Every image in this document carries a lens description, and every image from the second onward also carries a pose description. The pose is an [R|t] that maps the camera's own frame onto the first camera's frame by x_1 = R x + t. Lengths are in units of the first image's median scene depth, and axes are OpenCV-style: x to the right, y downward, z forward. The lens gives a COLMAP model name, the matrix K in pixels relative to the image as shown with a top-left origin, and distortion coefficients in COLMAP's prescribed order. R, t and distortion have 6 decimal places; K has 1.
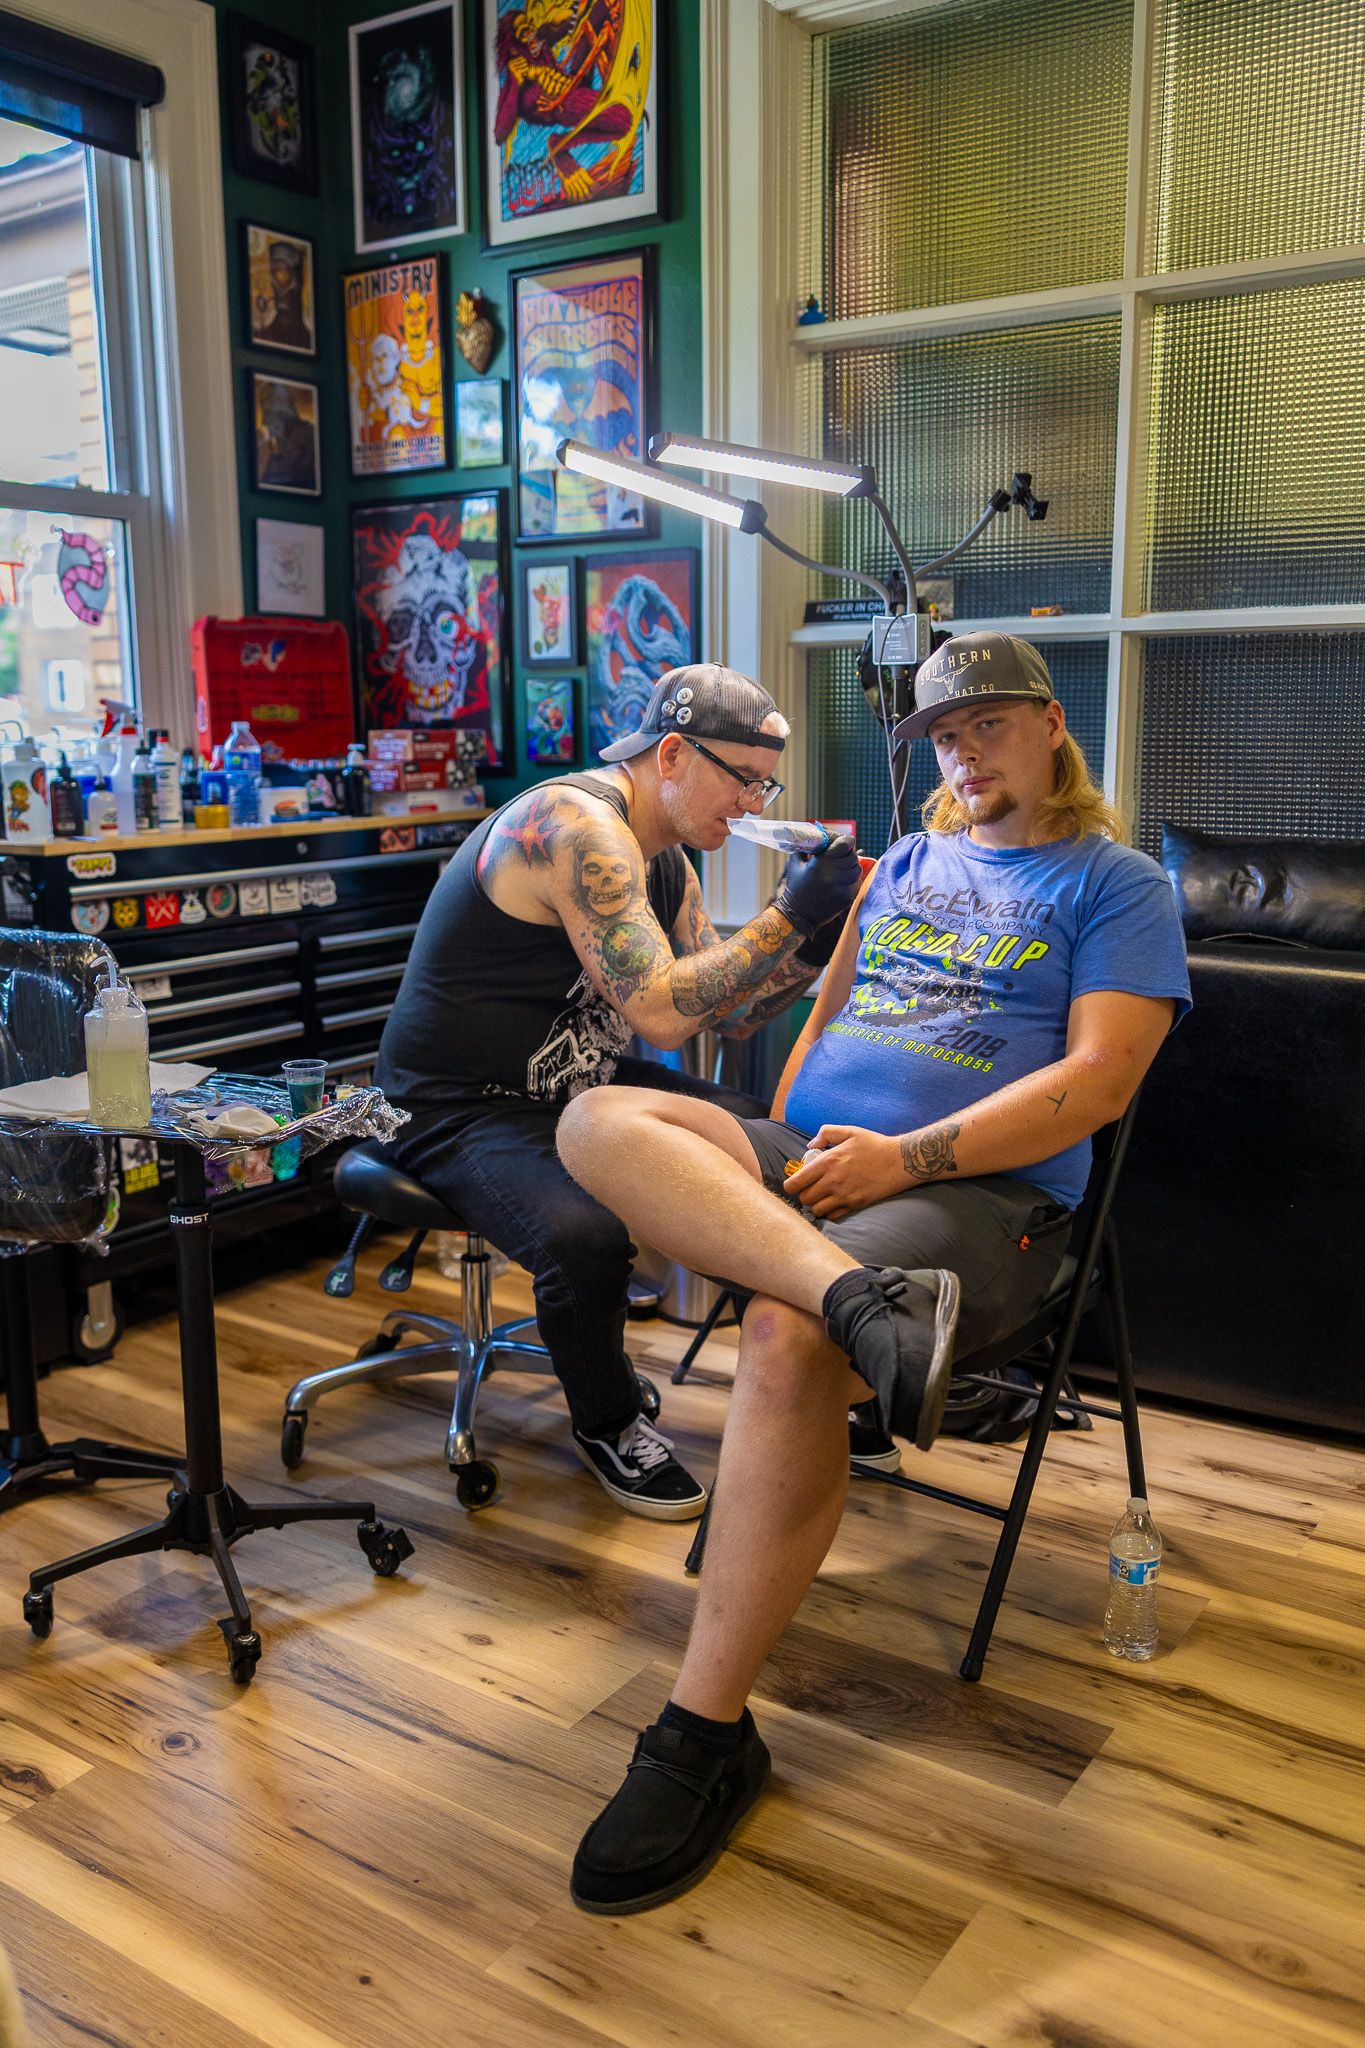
lens RADIAL K [[1743.8, 0, 682.5], [0, 1743.8, 1024.0], [0, 0, 1]] dist [-0.002636, -0.006243]
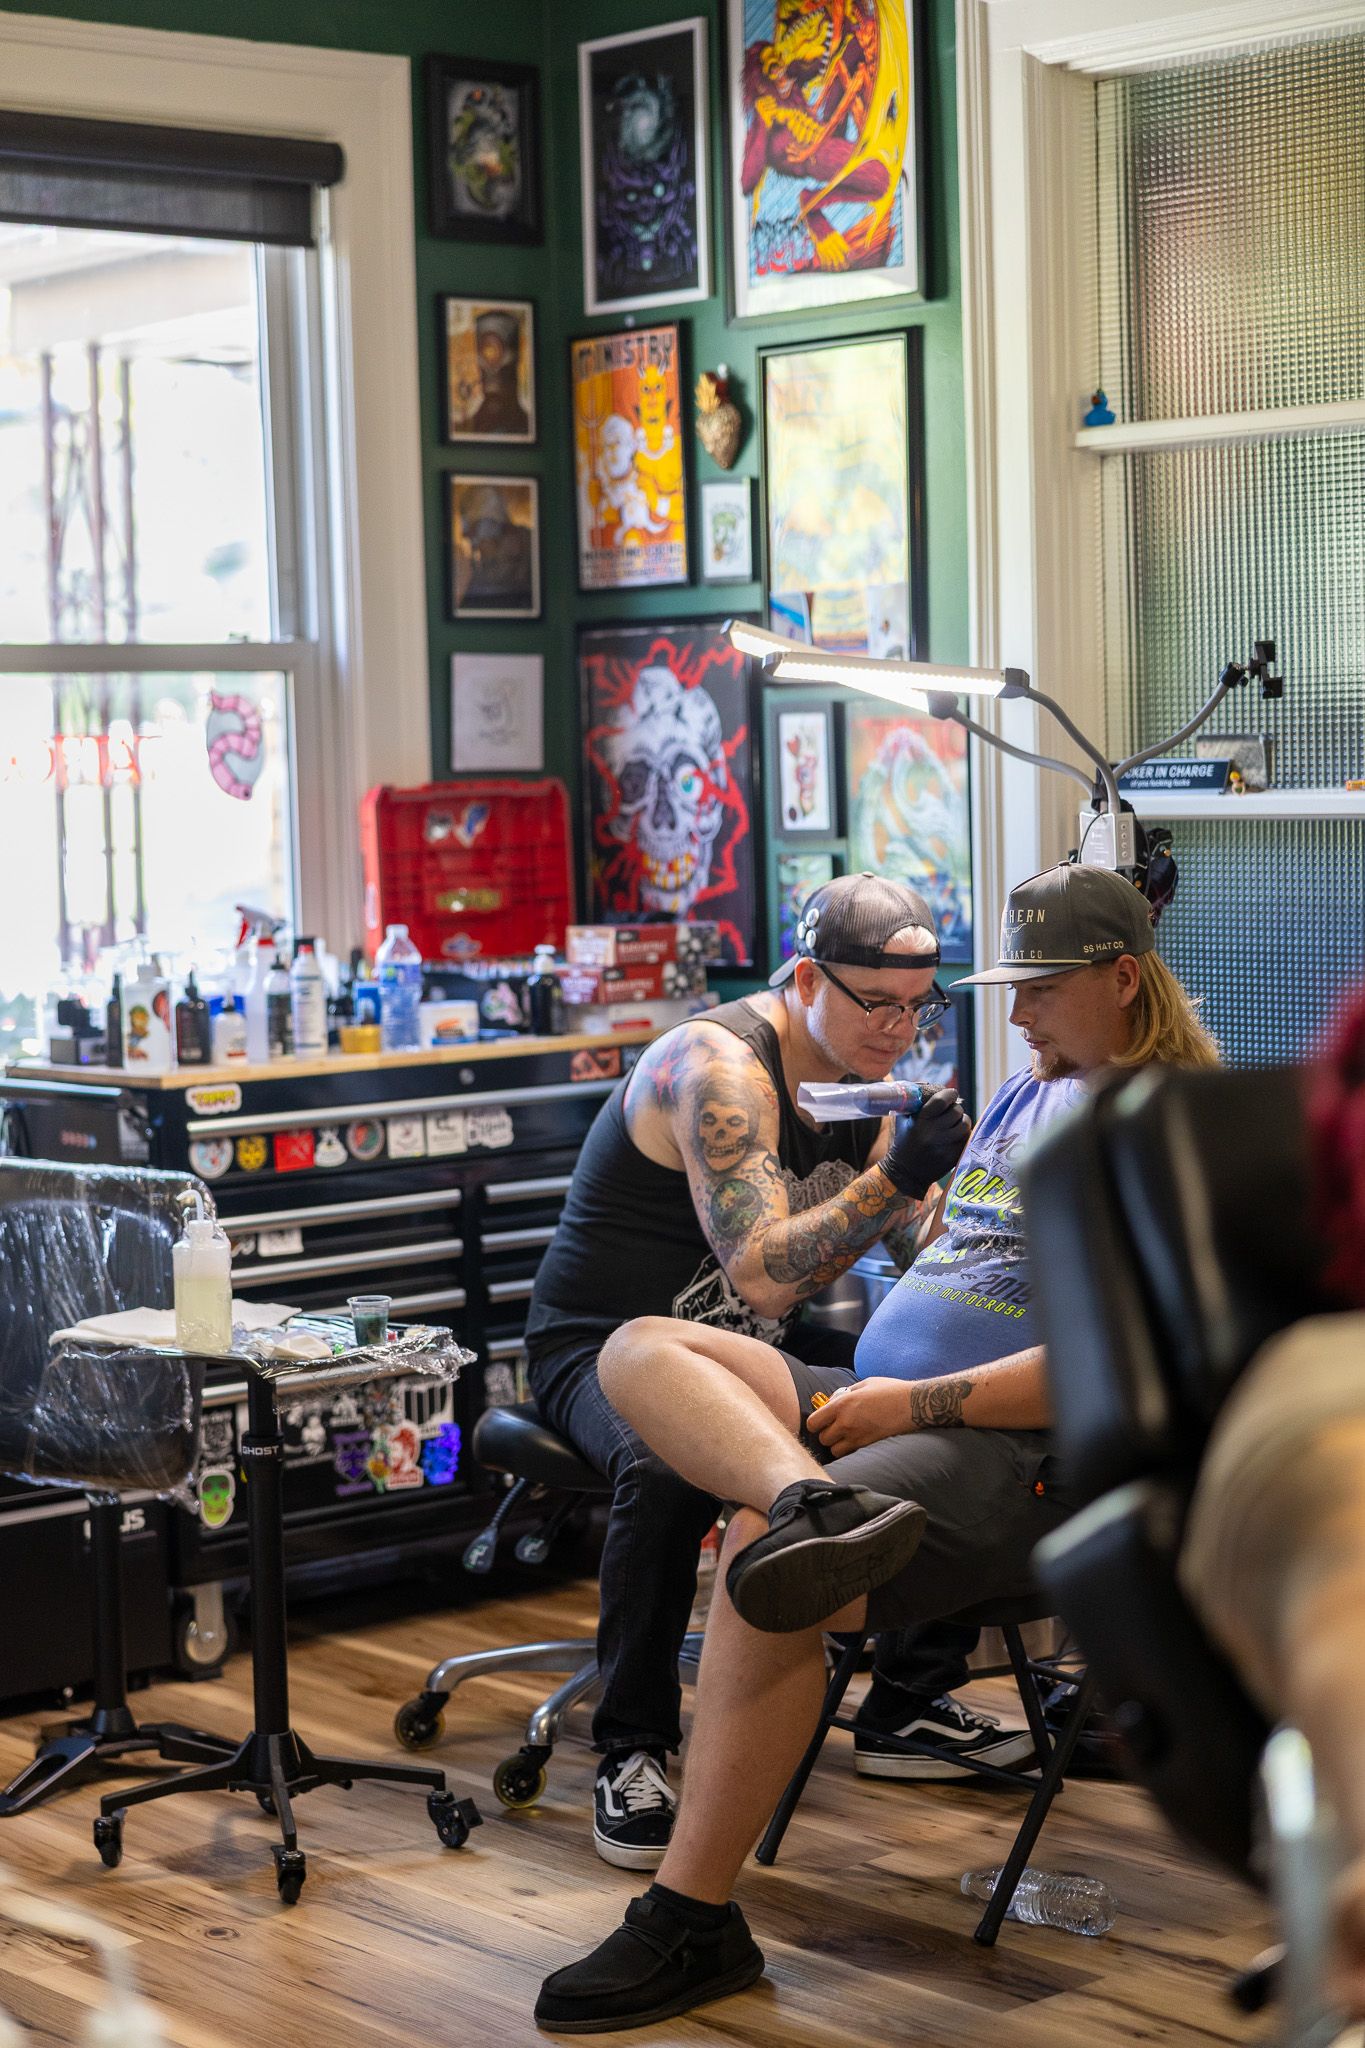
lens RADIAL K [[3862.8, 0, 679.3], [0, 3862.8, 1027.2], [0, 0, 1]] dist [-0.006893, -0.075081]
pose [[0.968615, 0.000101, -0.248564, 0.316662], [-0.024973, 0.994979, -0.096913, 0.047793], [0.247307, 0.100079, 0.963755, -0.700433]]
